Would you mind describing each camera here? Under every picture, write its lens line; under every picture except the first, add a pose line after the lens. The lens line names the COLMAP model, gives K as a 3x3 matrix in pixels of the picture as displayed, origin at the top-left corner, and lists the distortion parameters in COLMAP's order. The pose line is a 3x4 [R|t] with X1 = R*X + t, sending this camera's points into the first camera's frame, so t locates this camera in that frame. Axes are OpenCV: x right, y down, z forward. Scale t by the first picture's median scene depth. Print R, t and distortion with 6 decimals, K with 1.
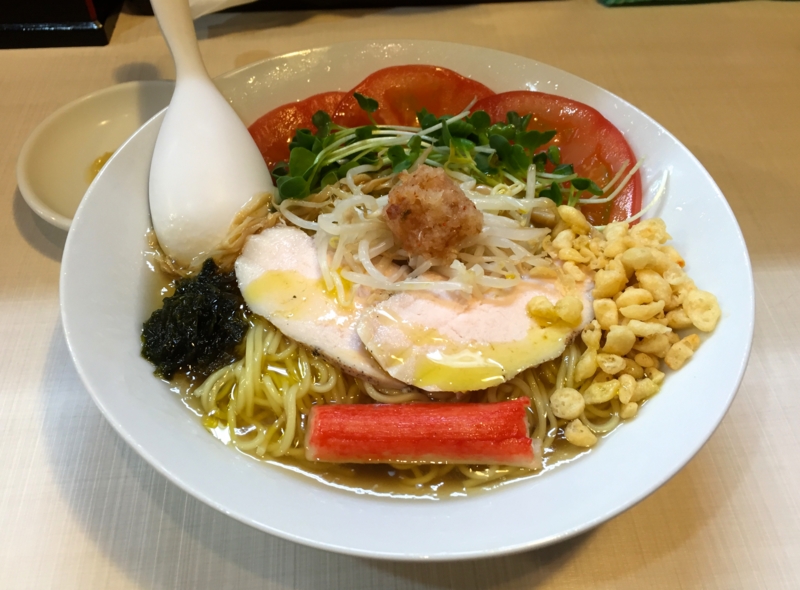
lens RADIAL K [[677.6, 0, 400.5], [0, 677.6, 289.0], [0, 0, 1]] dist [0.060521, -0.102320]
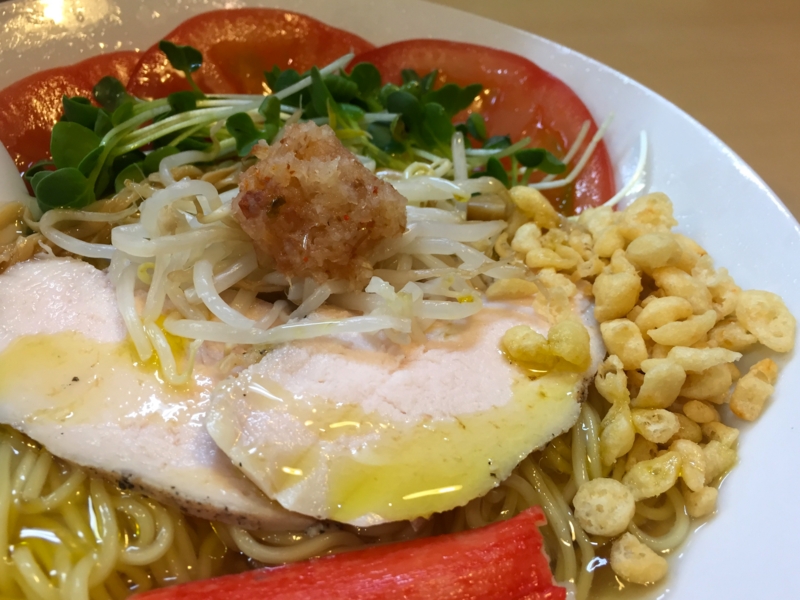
lens RADIAL K [[739.6, 0, 395.0], [0, 739.6, 296.4], [0, 0, 1]] dist [0.026745, 0.000000]
pose [[0.972143, -0.098589, 0.212647, -0.032654], [0.118060, 0.989708, -0.080870, 0.023801], [-0.202486, 0.103722, 0.973777, 0.388421]]
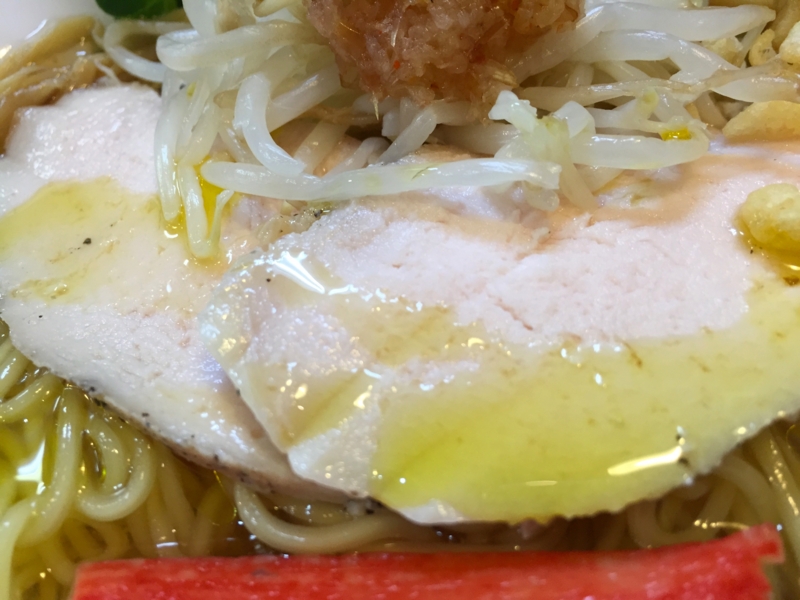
lens RADIAL K [[677.6, 0, 423.0], [0, 677.6, 294.0], [0, 0, 1]] dist [0.060521, -0.102320]
pose [[0.989505, -0.059700, -0.131593, 0.077999], [0.067781, 0.996024, 0.057807, 0.031432], [0.127618, -0.066120, 0.989617, 0.644414]]
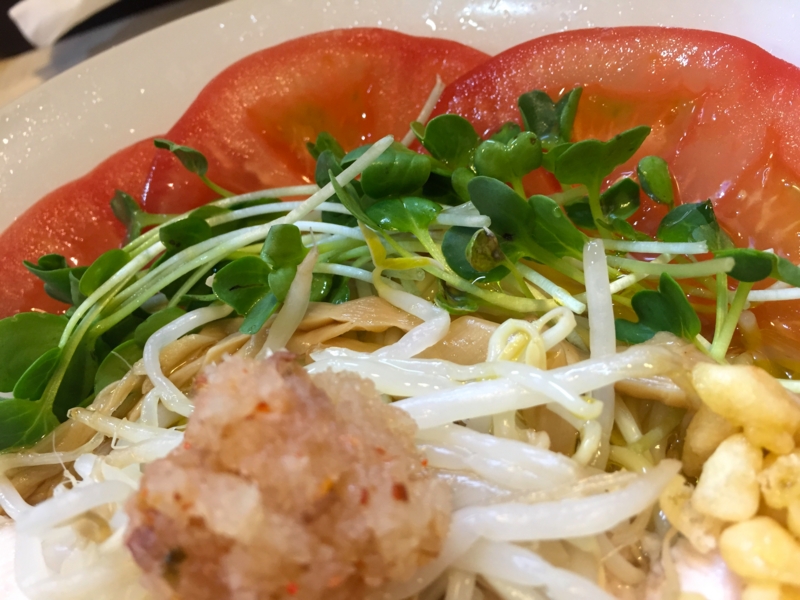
lens RADIAL K [[677.6, 0, 422.1], [0, 677.6, 275.6], [0, 0, 1]] dist [0.060521, -0.102320]
pose [[0.964174, -0.189790, -0.185335, 0.192979], [0.197801, 0.979909, 0.025567, -0.217692], [0.176759, -0.061310, 0.982343, 0.714836]]
